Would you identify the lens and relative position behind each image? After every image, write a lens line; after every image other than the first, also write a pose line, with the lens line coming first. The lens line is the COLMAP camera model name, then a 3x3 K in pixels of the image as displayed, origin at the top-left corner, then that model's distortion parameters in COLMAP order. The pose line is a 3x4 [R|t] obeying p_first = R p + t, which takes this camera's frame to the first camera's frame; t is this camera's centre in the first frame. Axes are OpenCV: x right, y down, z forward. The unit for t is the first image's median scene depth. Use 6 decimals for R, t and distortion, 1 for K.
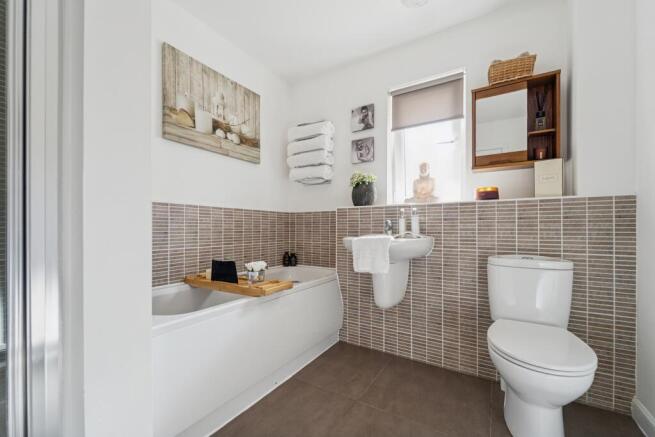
lens RADIAL K [[267.8, 0, 320.4], [0, 267.8, 228.6], [0, 0, 1]] dist [0.004330, -0.000672]
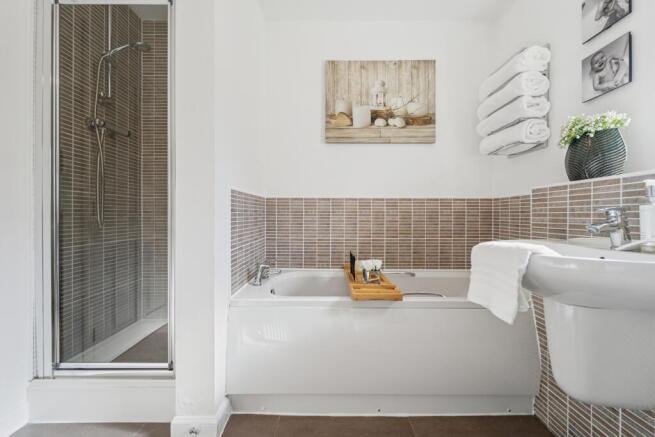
lens RADIAL K [[267.8, 0, 327.7], [0, 267.8, 215.9], [0, 0, 1]] dist [0.004330, -0.000672]
pose [[0.535442, 0.001464, -0.844571, 0.335831], [-0.005148, 0.999986, -0.001530, -0.013504], [0.844557, 0.005167, 0.535441, 0.314857]]
